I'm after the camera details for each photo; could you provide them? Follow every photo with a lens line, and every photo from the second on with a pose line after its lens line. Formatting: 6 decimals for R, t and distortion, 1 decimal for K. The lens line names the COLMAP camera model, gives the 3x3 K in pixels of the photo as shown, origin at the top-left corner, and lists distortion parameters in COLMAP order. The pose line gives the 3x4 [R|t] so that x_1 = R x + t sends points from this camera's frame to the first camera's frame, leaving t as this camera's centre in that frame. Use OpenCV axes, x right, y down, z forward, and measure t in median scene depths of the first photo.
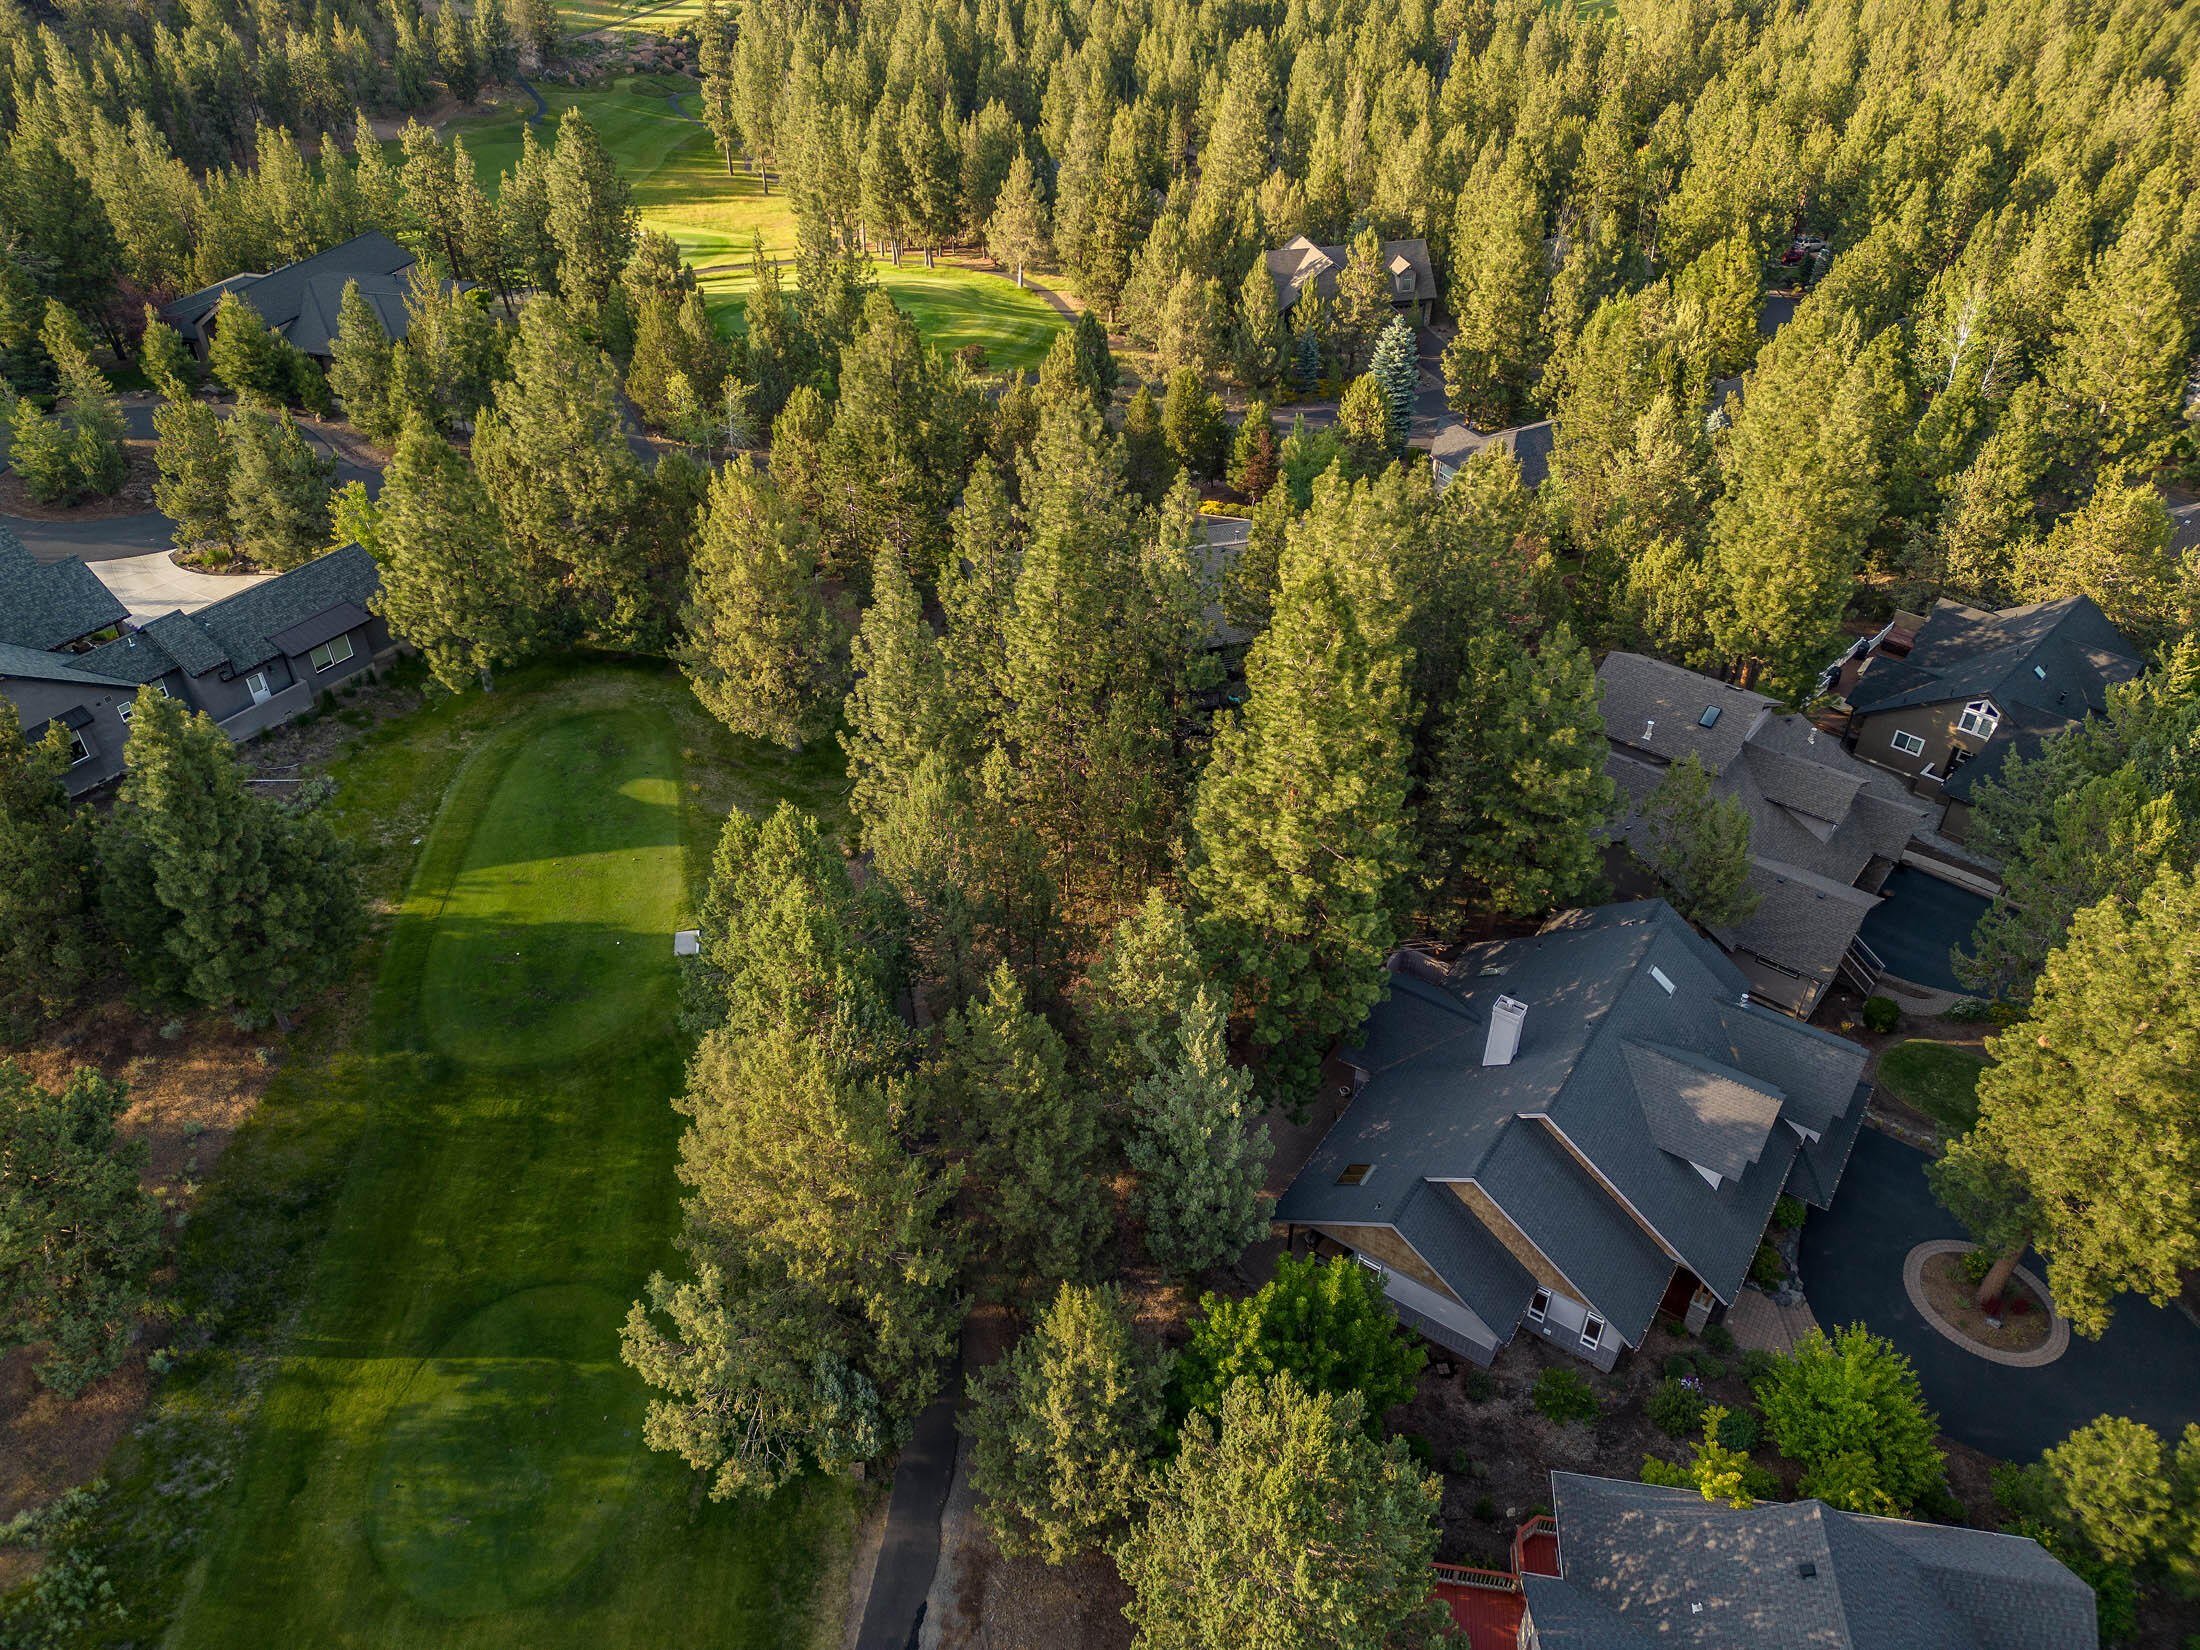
lens RADIAL K [[1515.9, 0, 1100.0], [0, 1515.9, 825.0], [0, 0, 1]] dist [0.061950, -0.056690]
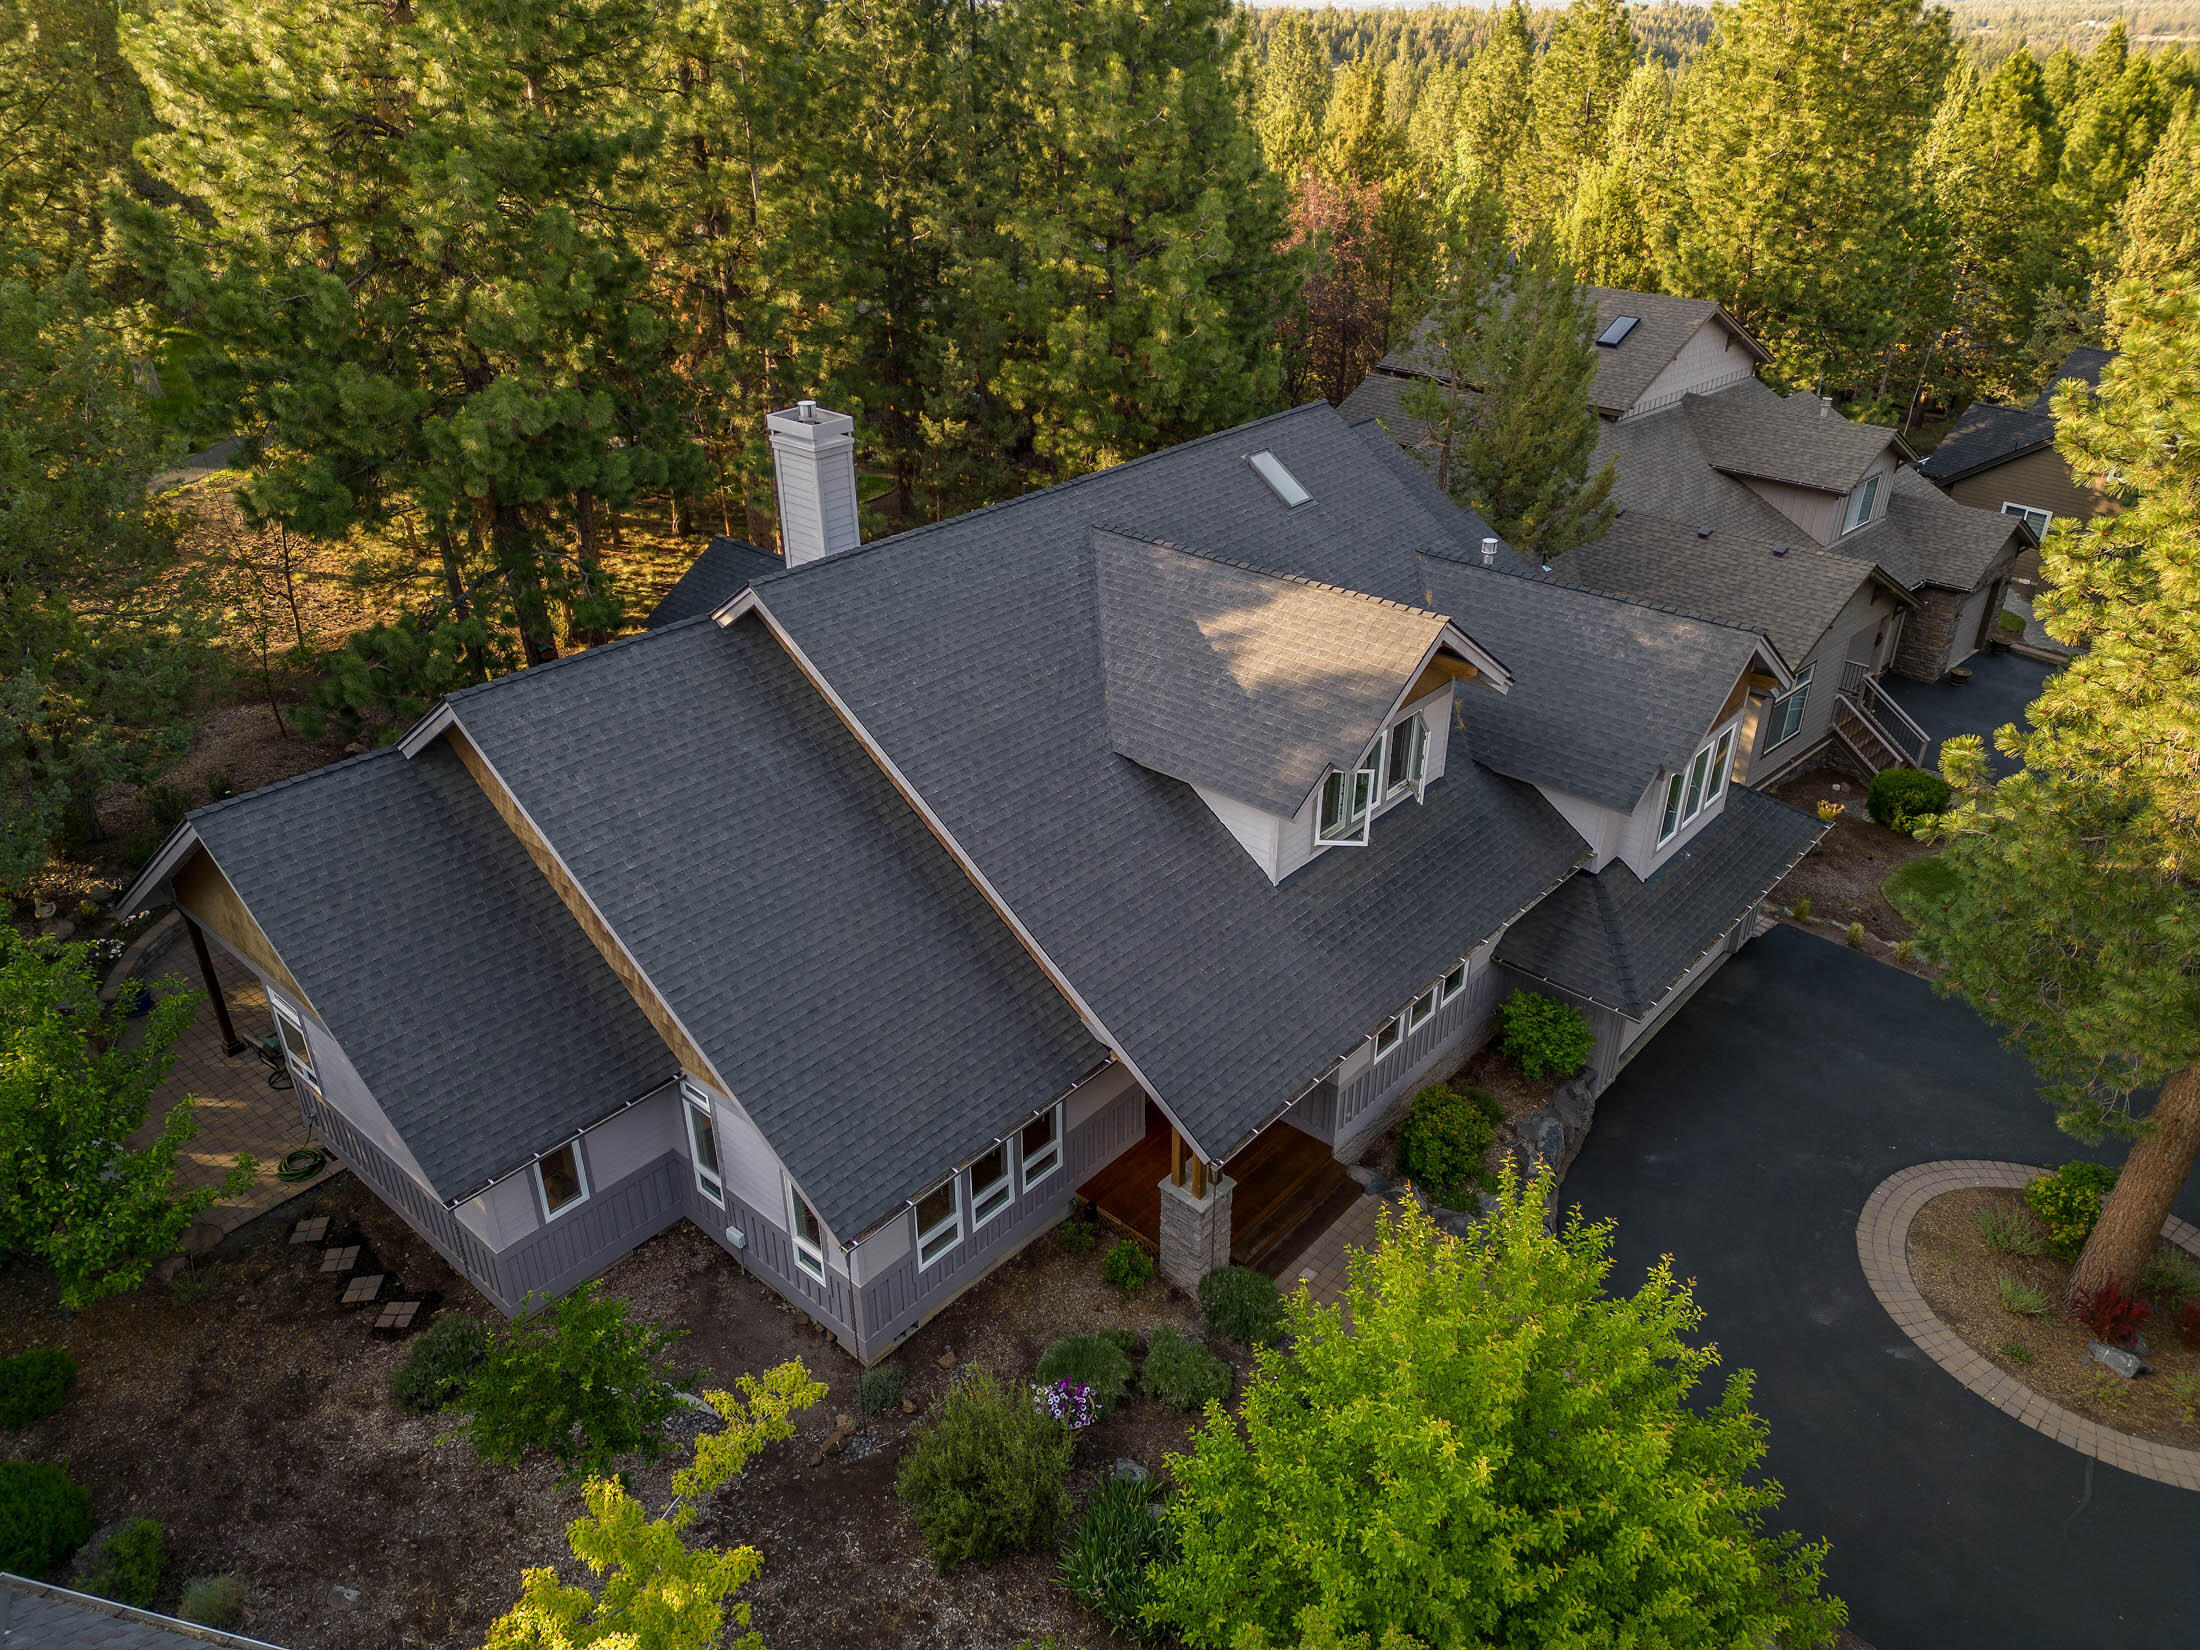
lens RADIAL K [[1526.2, 0, 1100.0], [0, 1526.2, 825.0], [0, 0, 1]] dist [0.041379, -0.001812]
pose [[0.992559, 0.061881, -0.104872, 0.369328], [-0.076446, 0.987039, -0.141105, 0.257846], [0.094781, 0.148072, 0.984424, 0.597828]]
